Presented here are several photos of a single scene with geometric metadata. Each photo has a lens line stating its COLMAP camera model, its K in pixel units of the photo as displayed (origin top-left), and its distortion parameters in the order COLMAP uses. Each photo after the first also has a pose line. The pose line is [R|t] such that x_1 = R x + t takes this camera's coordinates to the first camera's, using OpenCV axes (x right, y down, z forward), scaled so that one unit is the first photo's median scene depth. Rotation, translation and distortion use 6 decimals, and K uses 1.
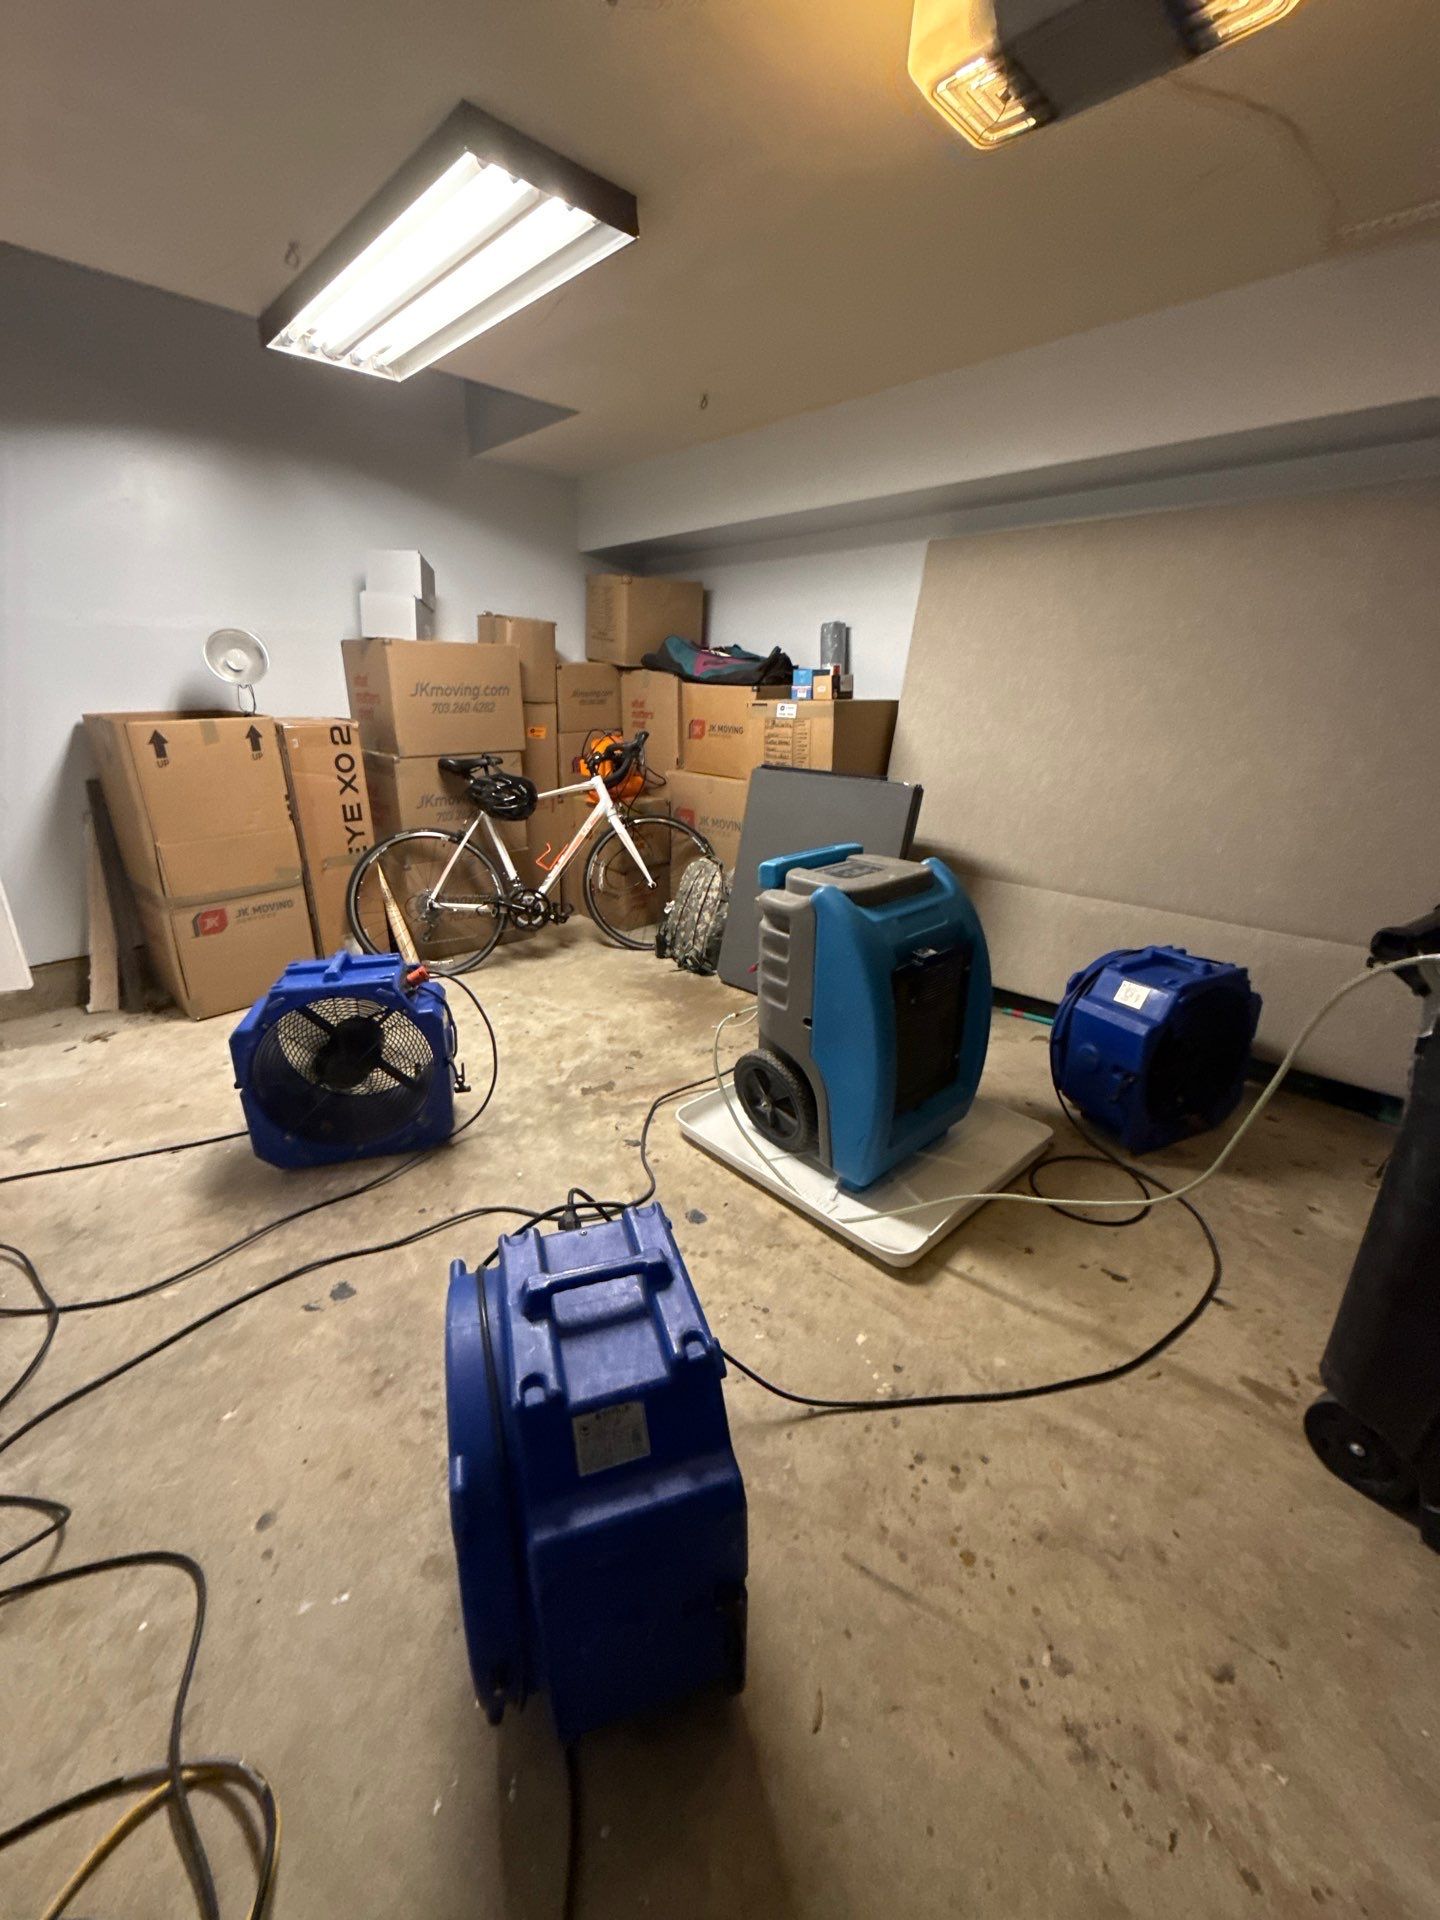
lens RADIAL K [[763.9, 0, 715.9], [0, 763.9, 958.4], [0, 0, 1]] dist [0.000050, 0.000771]
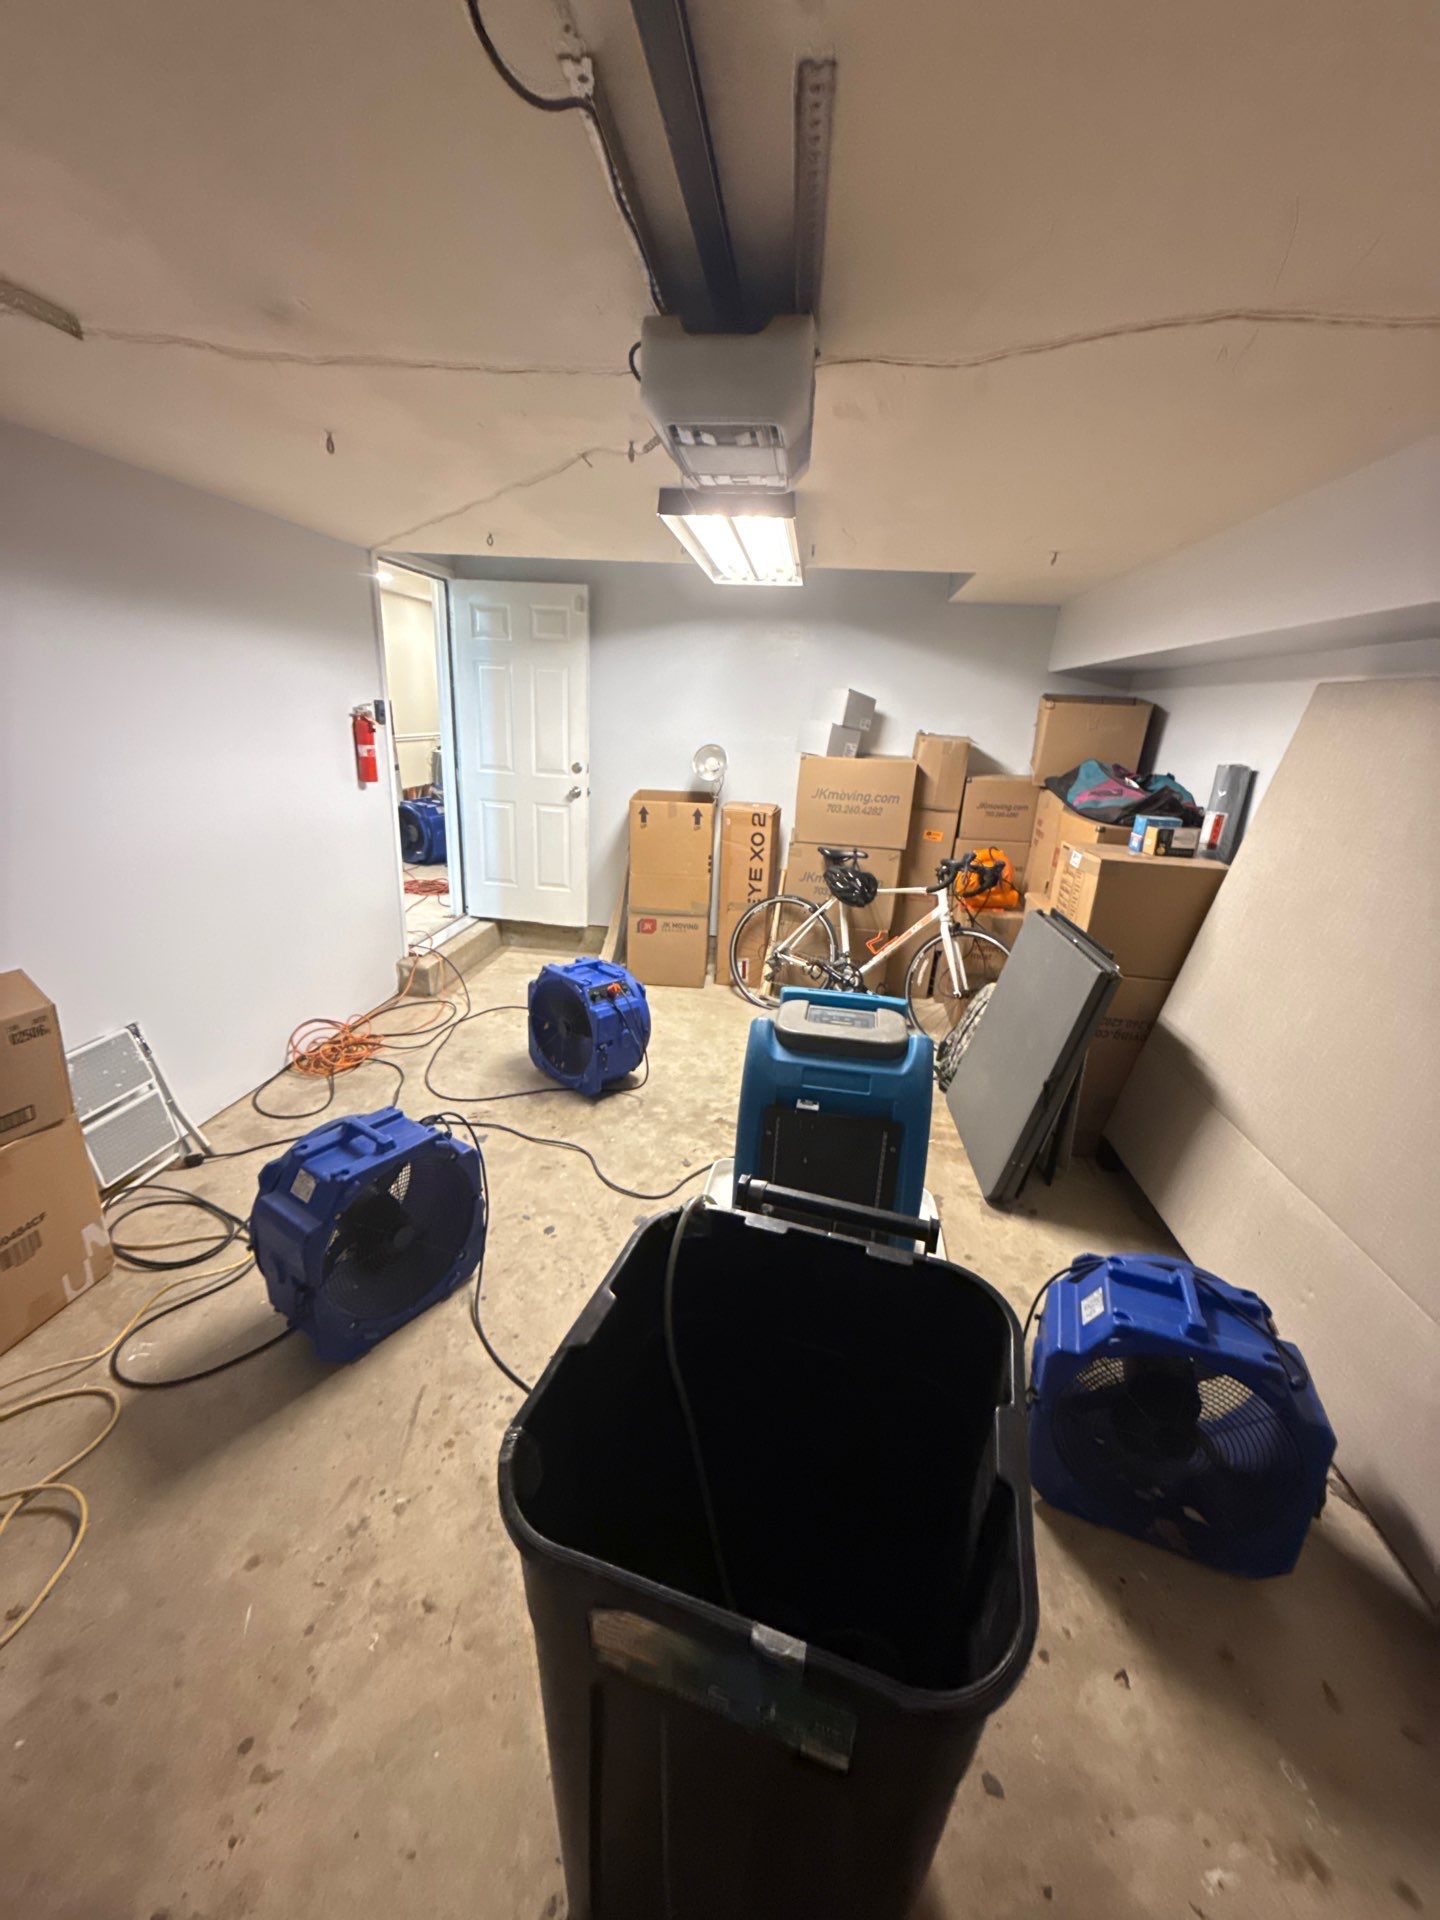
lens RADIAL K [[763.9, 0, 715.9], [0, 763.9, 958.4], [0, 0, 1]] dist [0.000050, 0.000771]
pose [[0.602677, 0.271309, -0.750448, 0.554415], [-0.314461, 0.945077, 0.089134, -0.151515], [0.733413, 0.182267, 0.654892, 0.083899]]
